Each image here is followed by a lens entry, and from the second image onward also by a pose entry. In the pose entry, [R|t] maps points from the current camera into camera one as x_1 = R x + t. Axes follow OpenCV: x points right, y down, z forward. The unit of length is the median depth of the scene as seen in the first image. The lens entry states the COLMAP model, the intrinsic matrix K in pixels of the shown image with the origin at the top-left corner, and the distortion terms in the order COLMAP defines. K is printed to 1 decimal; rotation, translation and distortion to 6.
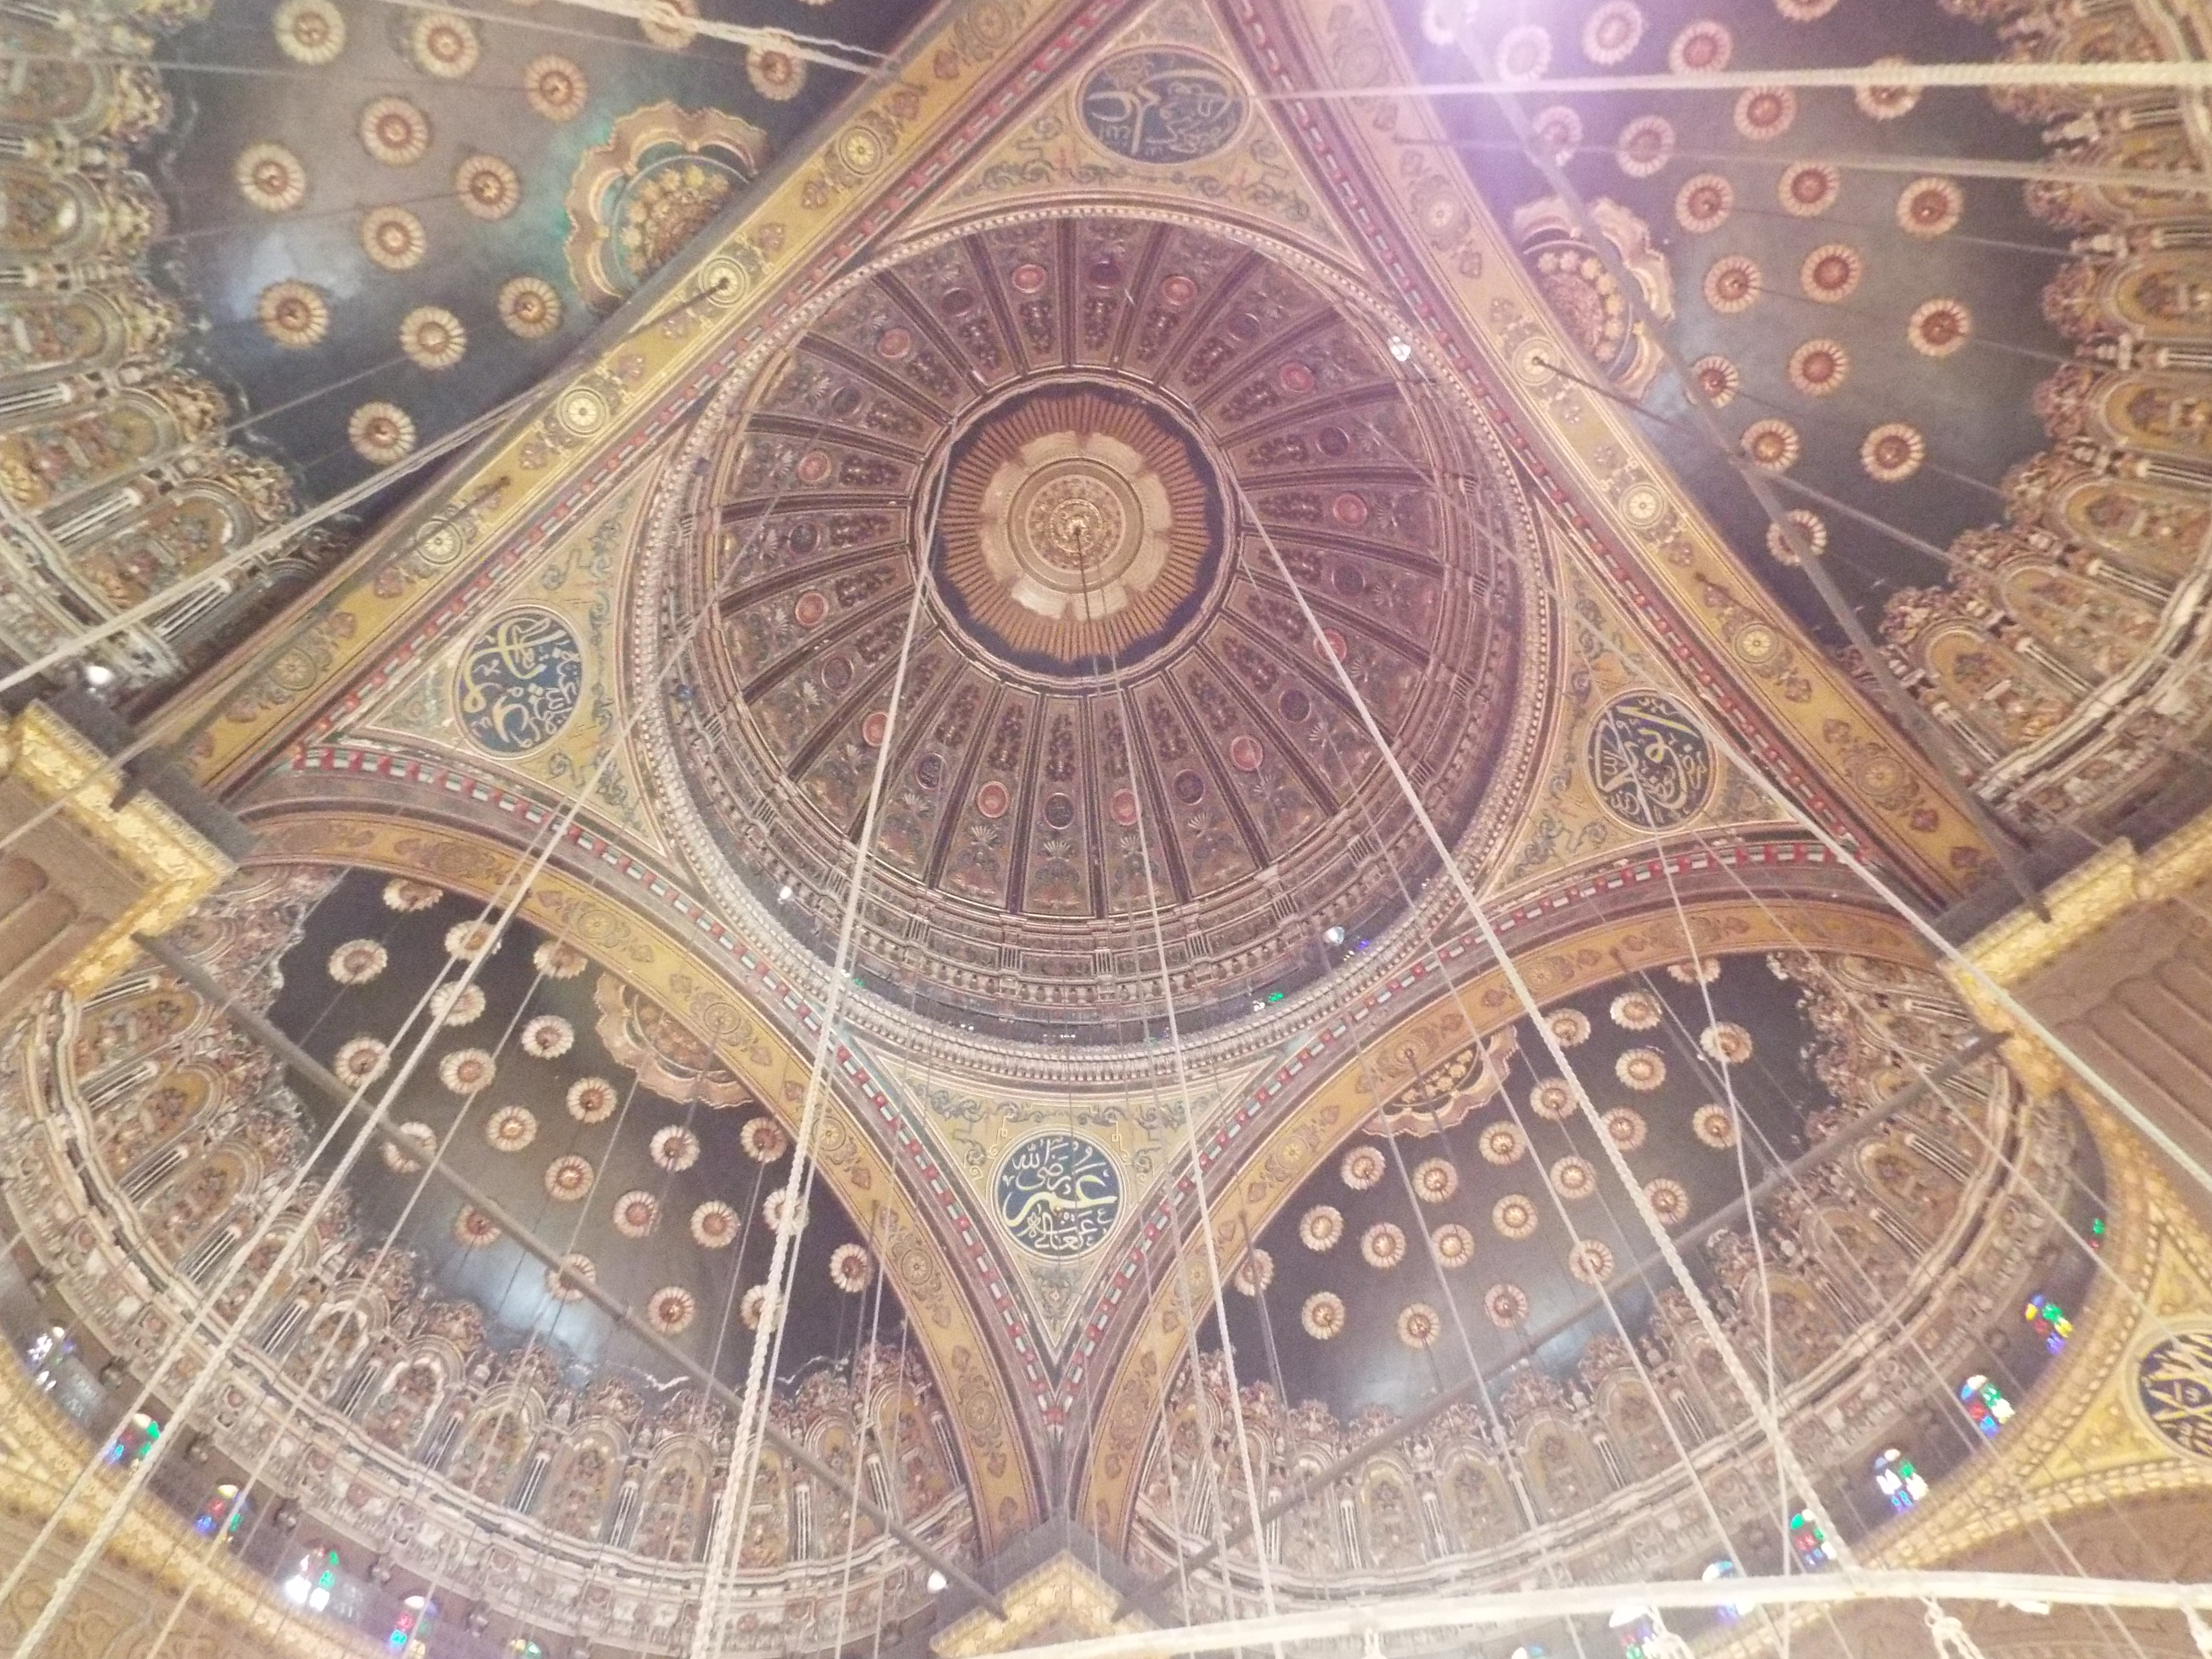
lens RADIAL K [[1633.9, 0, 1109.9], [0, 1633.9, 820.2], [0, 0, 1]] dist [-0.015683, 0.023594]
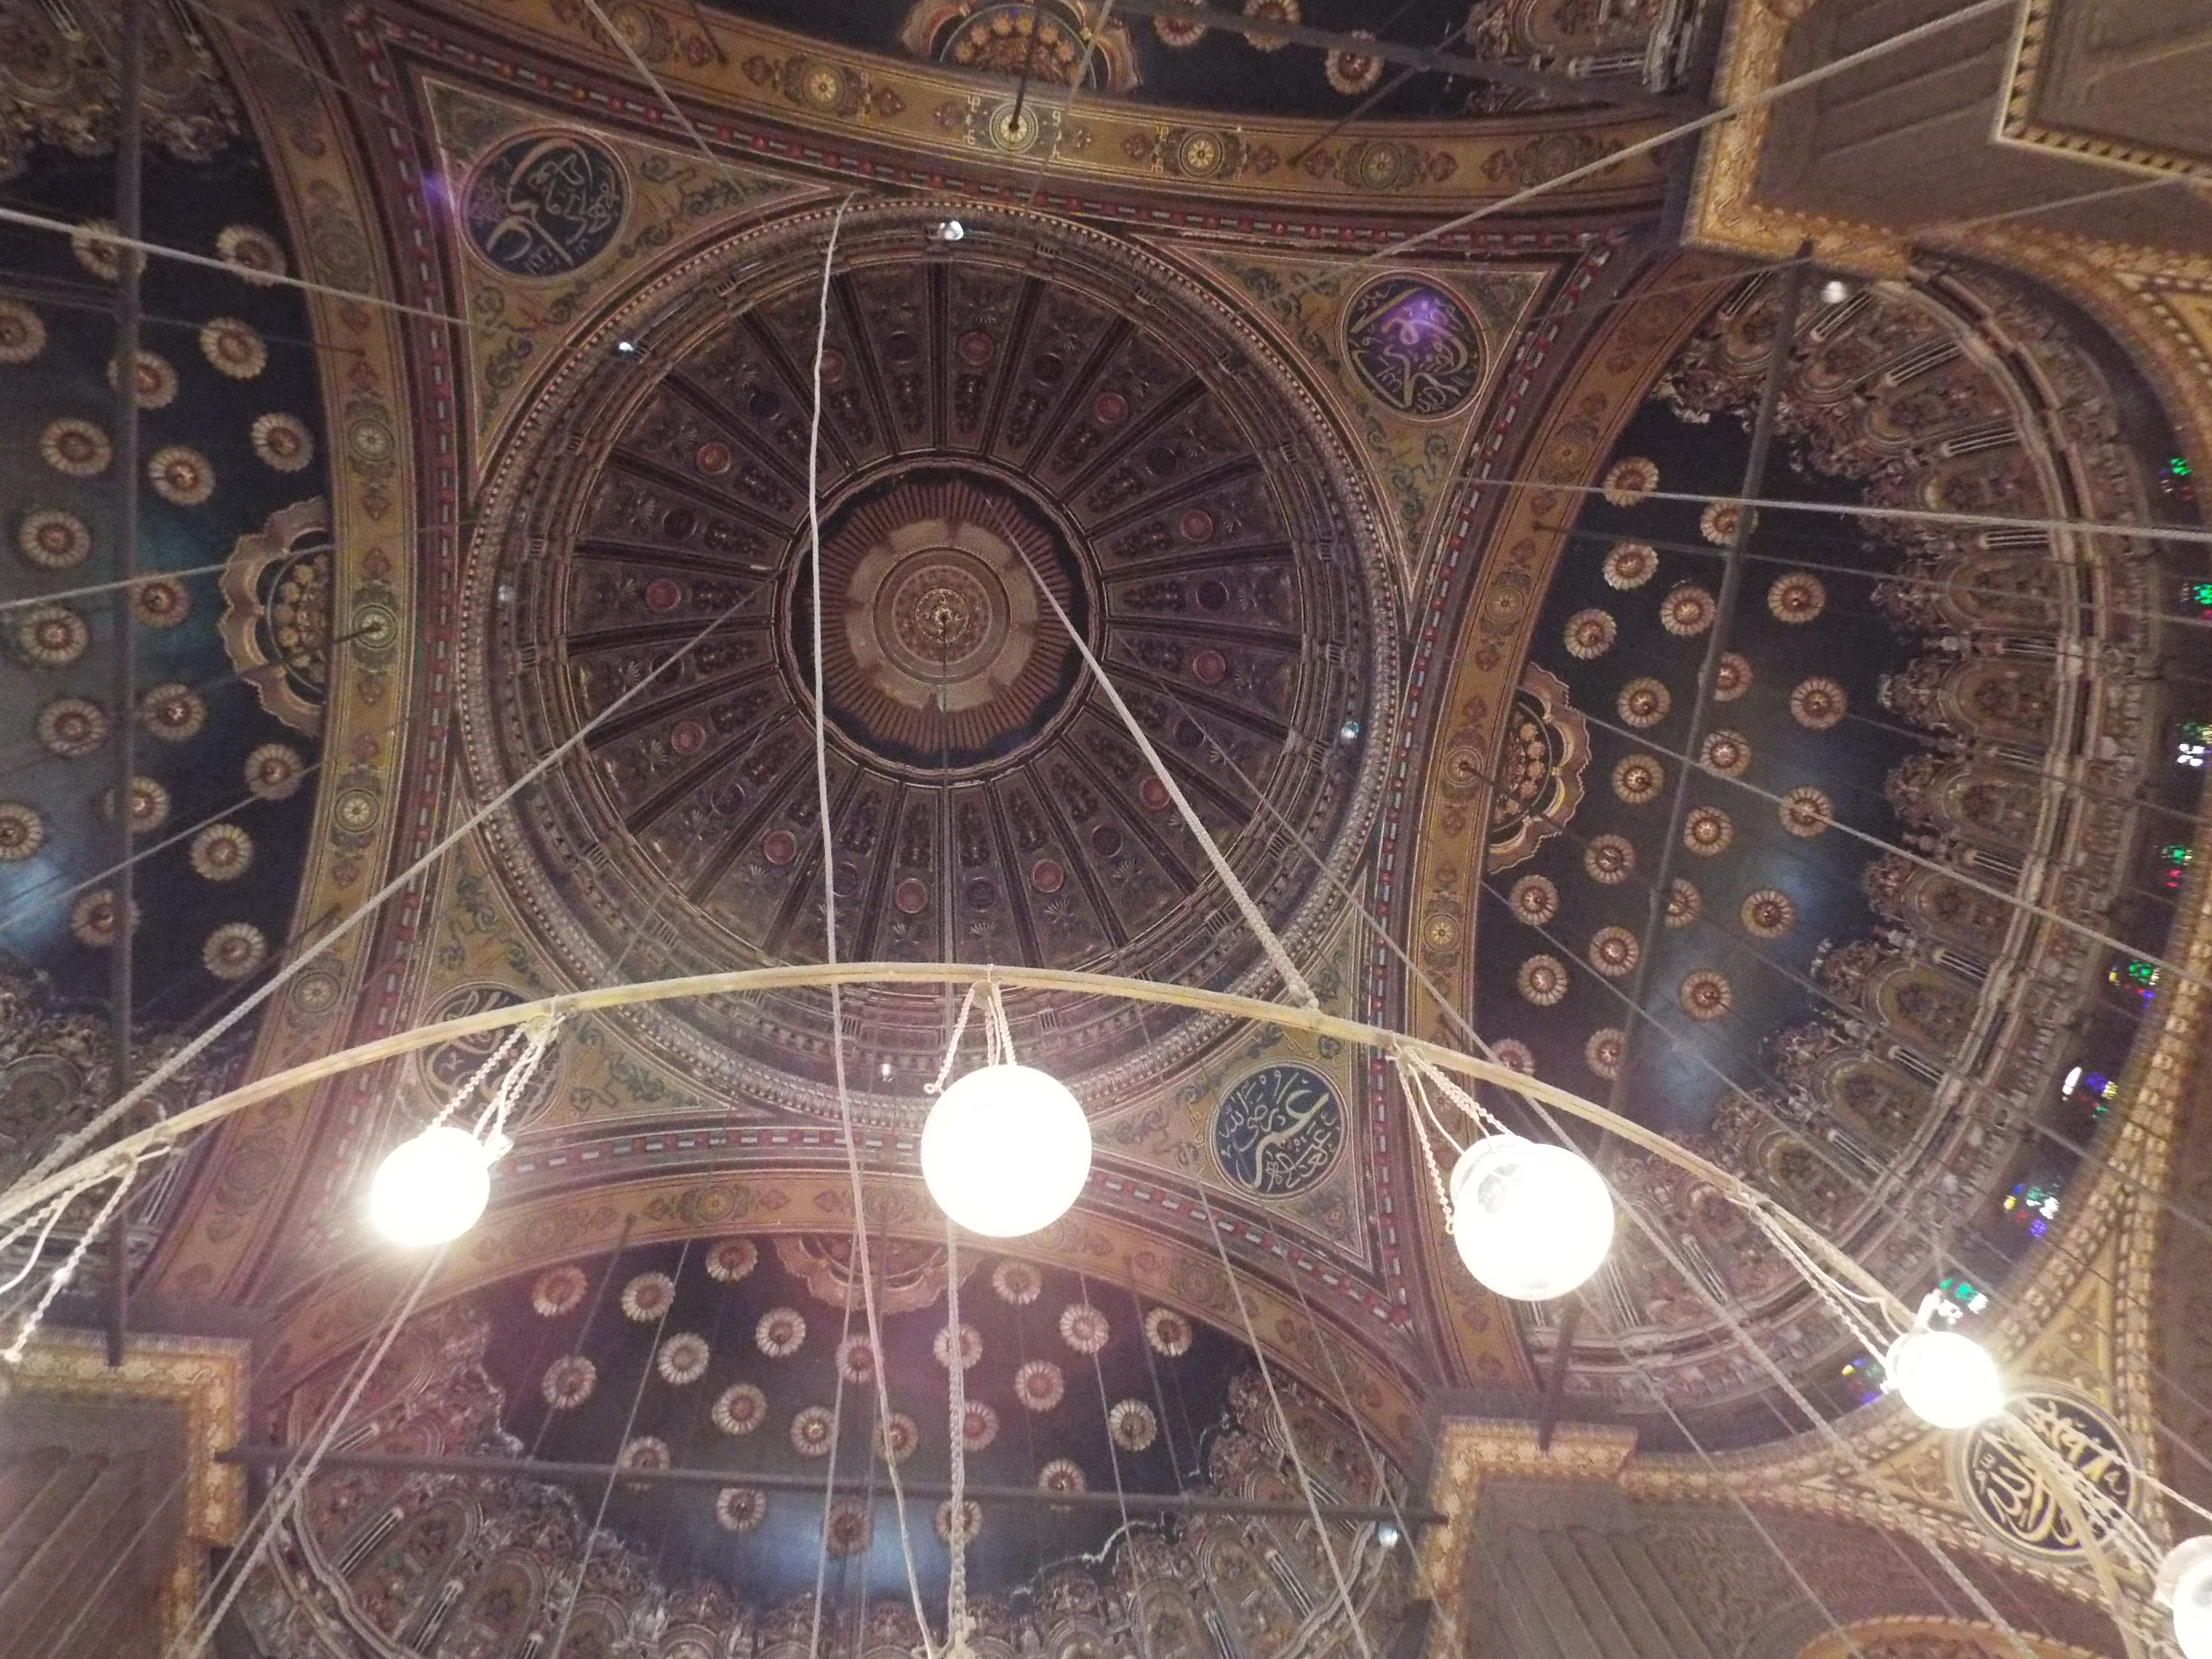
lens RADIAL K [[1633.9, 0, 1112.7], [0, 1633.9, 829.8], [0, 0, 1]] dist [-0.015683, 0.023594]
pose [[0.742735, -0.656574, -0.131361, 0.139688], [0.638403, 0.753556, -0.156830, 0.195586], [0.201958, 0.032622, 0.978851, 0.069159]]
